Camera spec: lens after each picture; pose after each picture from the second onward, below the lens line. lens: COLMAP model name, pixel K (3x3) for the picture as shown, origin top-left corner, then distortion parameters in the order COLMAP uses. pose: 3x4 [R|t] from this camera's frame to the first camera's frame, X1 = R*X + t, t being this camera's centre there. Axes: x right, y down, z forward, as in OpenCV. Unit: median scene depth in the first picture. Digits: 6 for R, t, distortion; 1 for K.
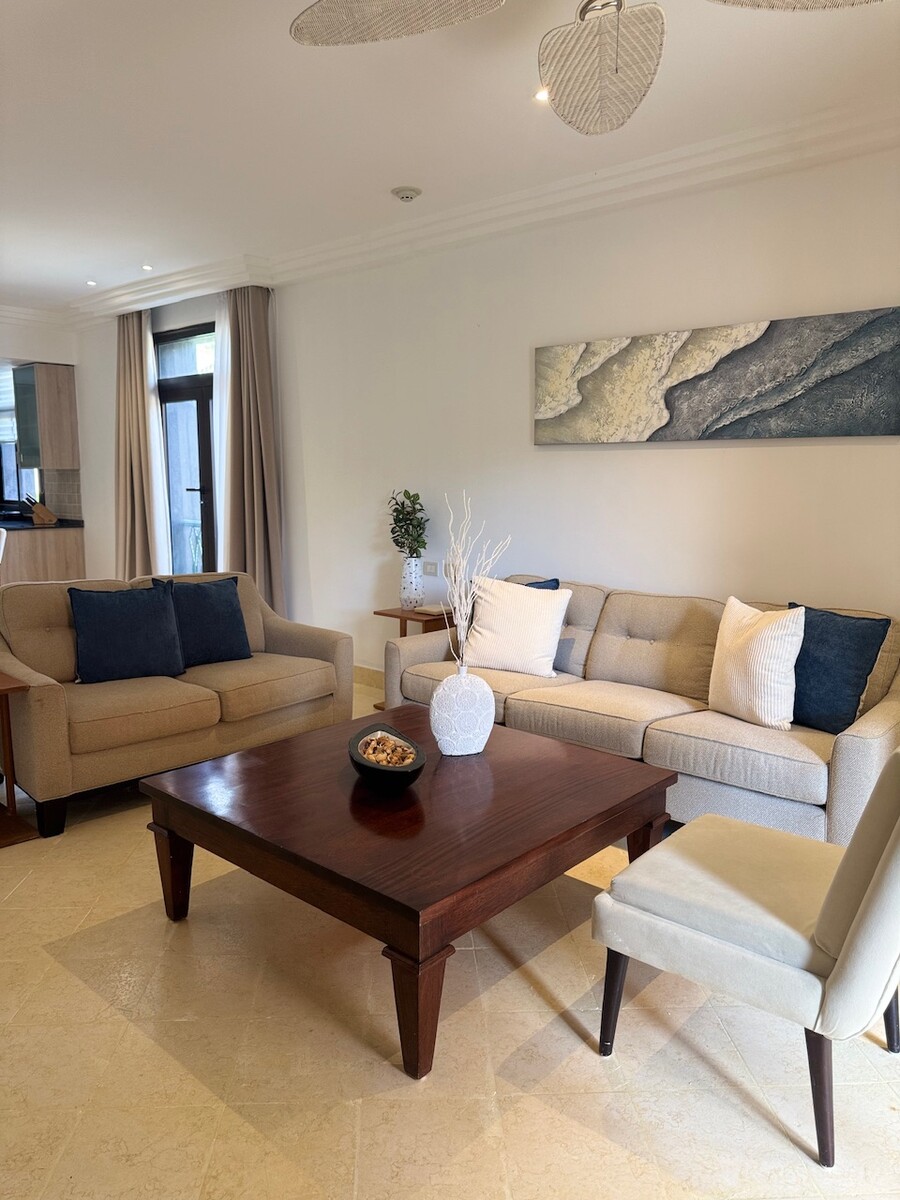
lens RADIAL K [[850.9, 0, 449.0], [0, 850.9, 598.9], [0, 0, 1]] dist [0.013108, -0.007648]
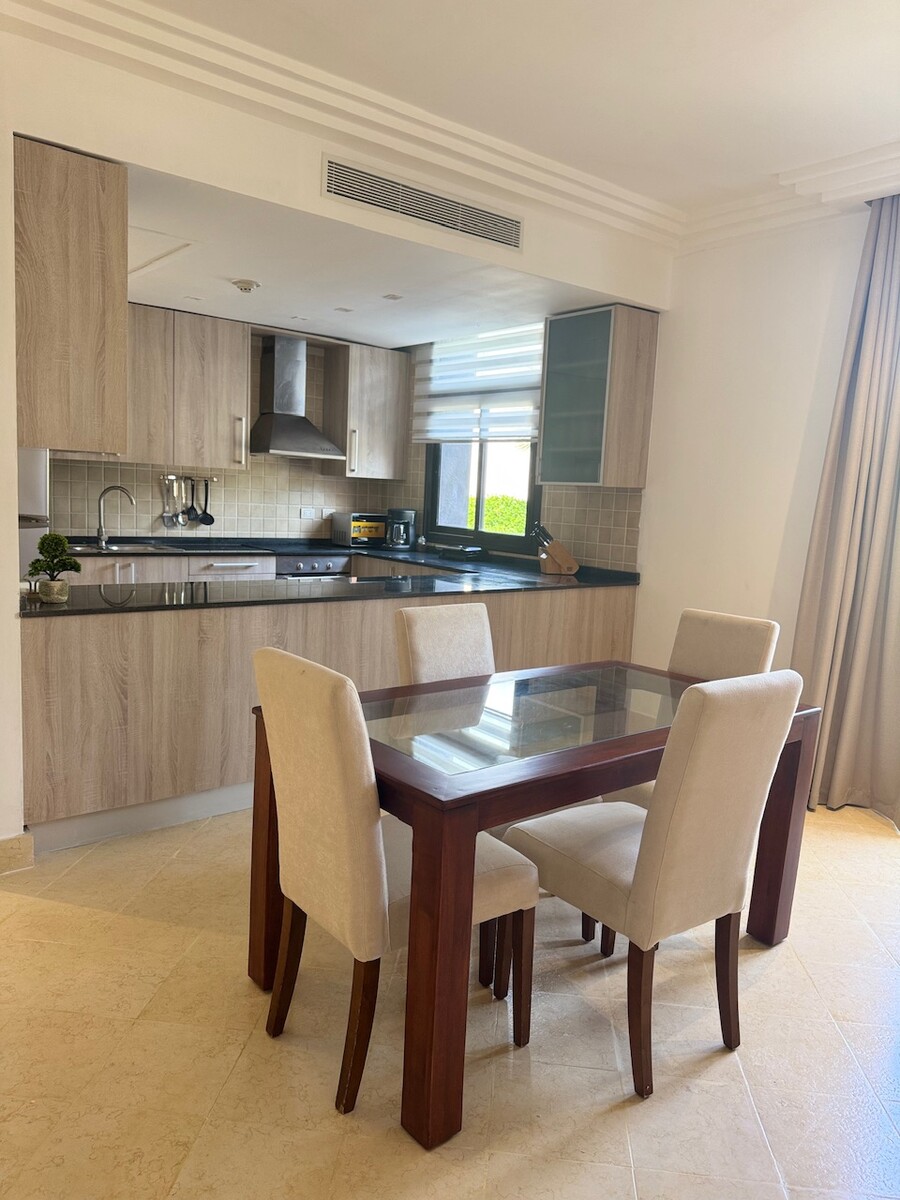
lens RADIAL K [[850.9, 0, 449.5], [0, 850.9, 602.4], [0, 0, 1]] dist [0.013108, -0.007648]
pose [[0.987761, 0.063441, -0.142487, -0.475506], [-0.065839, 0.997756, -0.012168, -0.055779], [0.141395, 0.021400, 0.989722, 0.391662]]
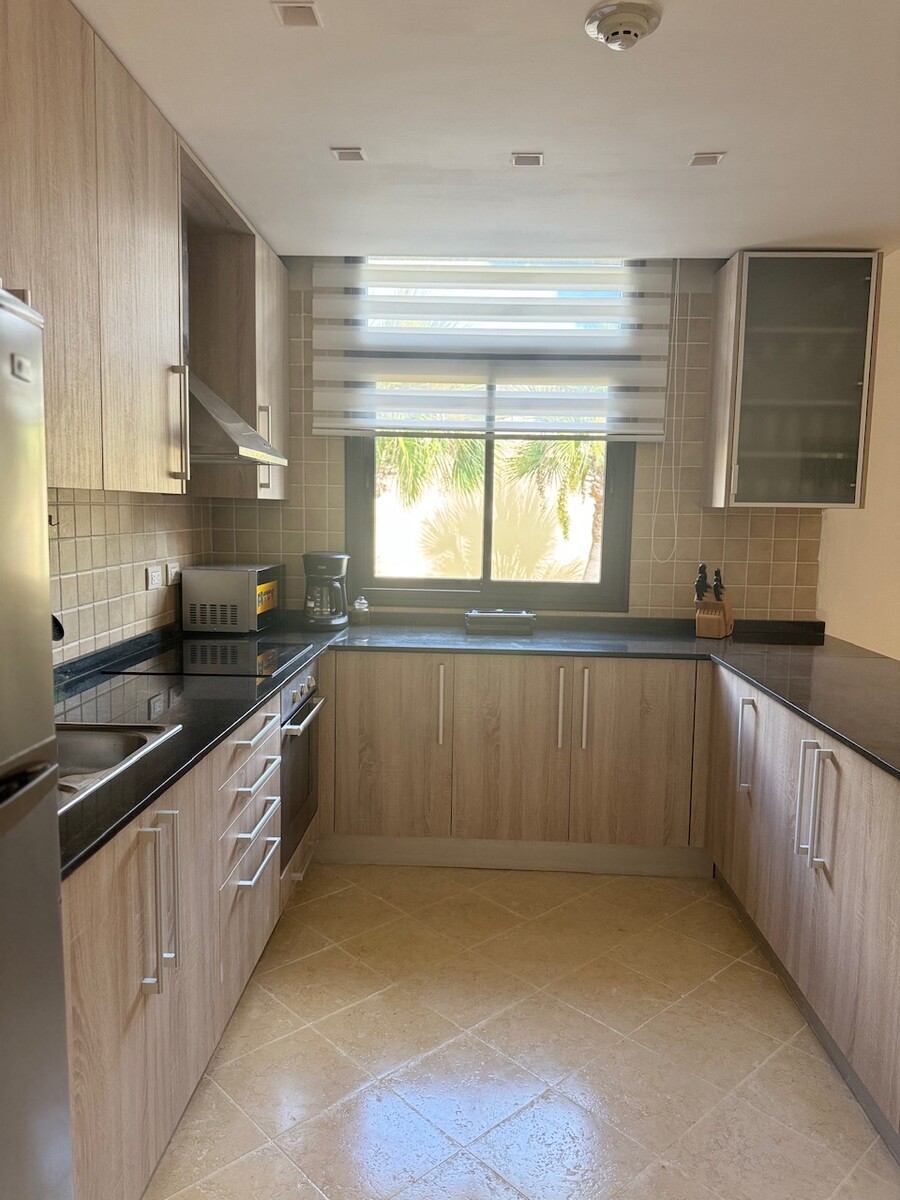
lens RADIAL K [[850.9, 0, 453.5], [0, 850.9, 606.4], [0, 0, 1]] dist [0.013108, -0.007648]
pose [[0.755626, -0.063404, 0.651927, -0.872241], [0.078440, 0.996901, 0.006037, -0.118454], [-0.650289, 0.046575, 0.758258, 0.787677]]
